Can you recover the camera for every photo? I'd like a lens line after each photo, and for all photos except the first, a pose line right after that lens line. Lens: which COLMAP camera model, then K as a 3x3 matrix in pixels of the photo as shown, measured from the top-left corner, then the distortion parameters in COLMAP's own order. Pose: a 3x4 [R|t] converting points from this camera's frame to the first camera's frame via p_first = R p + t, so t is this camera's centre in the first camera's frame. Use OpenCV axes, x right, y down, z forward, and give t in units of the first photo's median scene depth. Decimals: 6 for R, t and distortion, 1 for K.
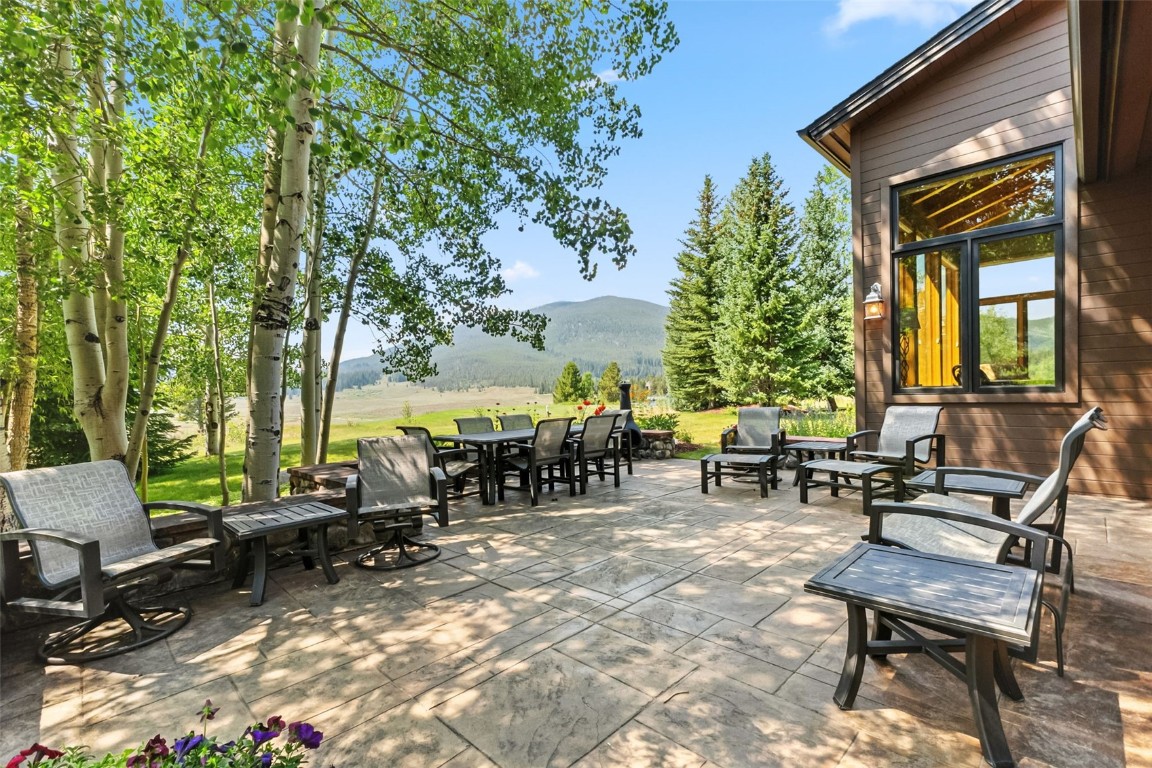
lens RADIAL K [[509.8, 0, 572.1], [0, 509.8, 394.1], [0, 0, 1]] dist [-0.000261, 0.000256]
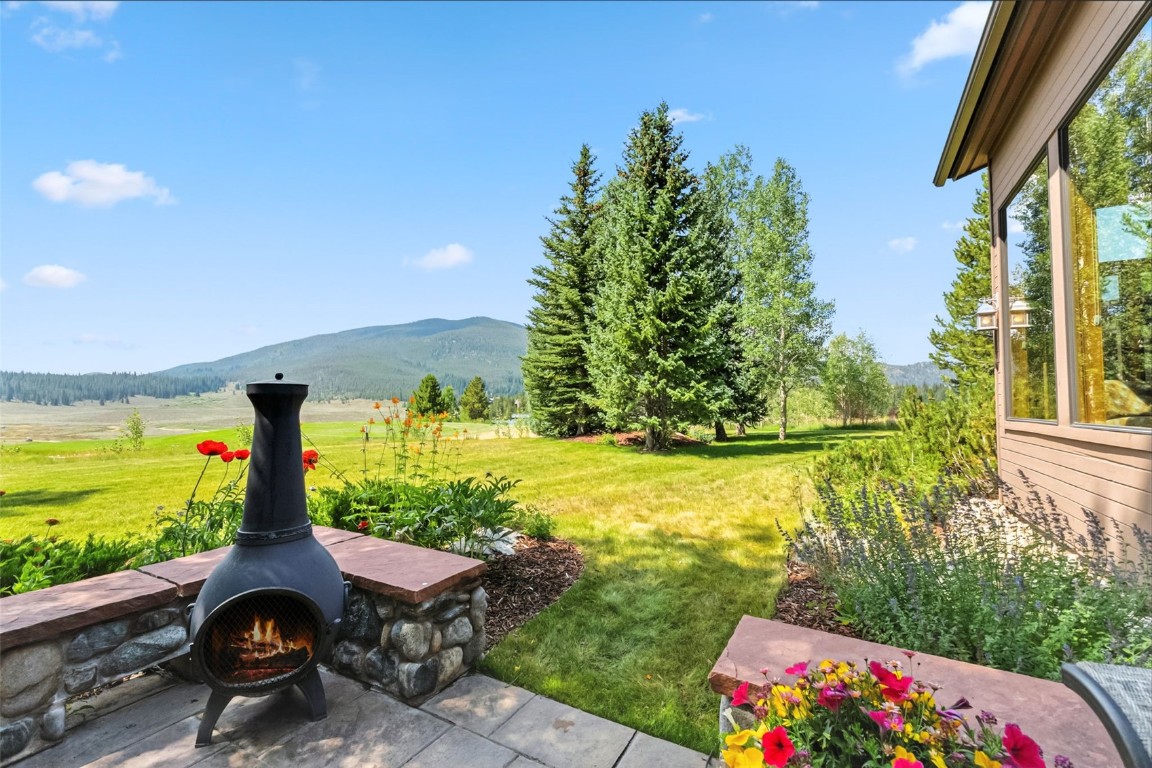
lens RADIAL K [[494.0, 0, 576.0], [0, 494.0, 384.0], [0, 0, 1]] dist [-0.000619, 0.000268]
pose [[0.964028, 0.044625, 0.262026, 0.074469], [-0.030124, 0.997797, -0.059101, -0.004083], [-0.264087, 0.049082, 0.963249, 0.311686]]
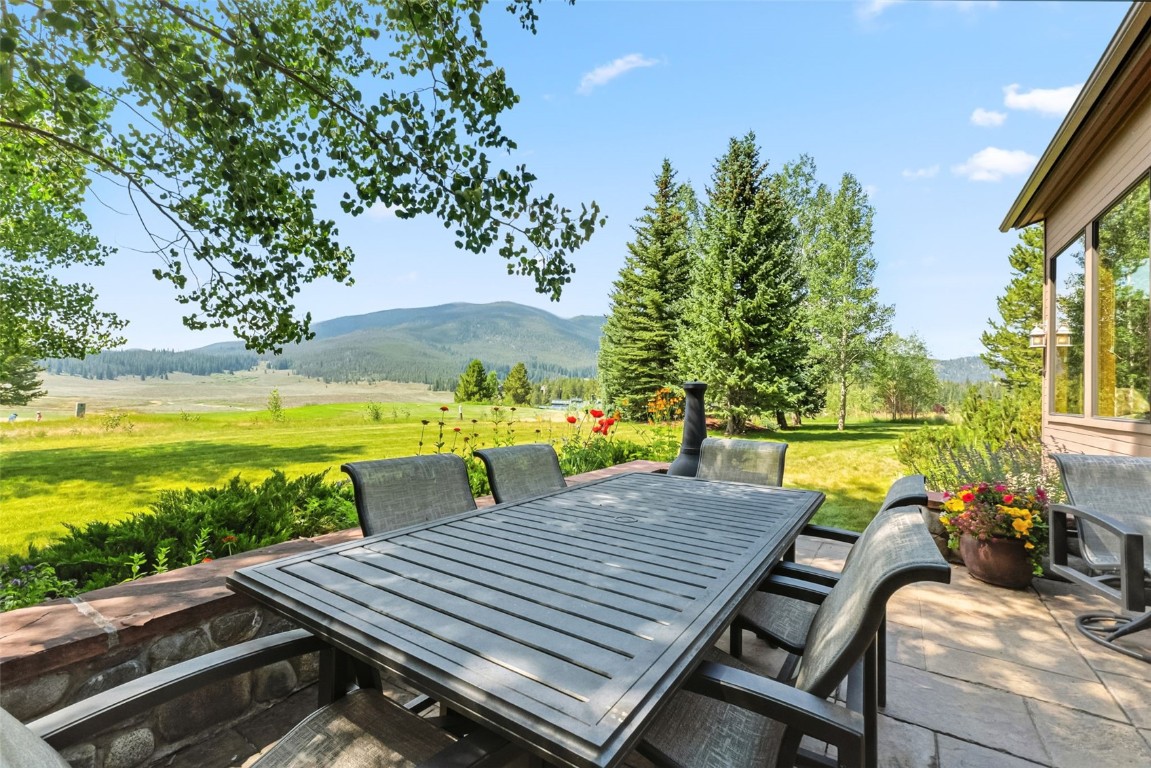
lens RADIAL K [[496.1, 0, 577.5], [0, 496.1, 381.1], [0, 0, 1]] dist [0.000372, -0.000246]
pose [[0.975042, 0.064165, 0.212546, -0.053010], [-0.057637, 0.997660, -0.036774, 0.001570], [-0.214408, 0.023605, 0.976459, 0.222504]]
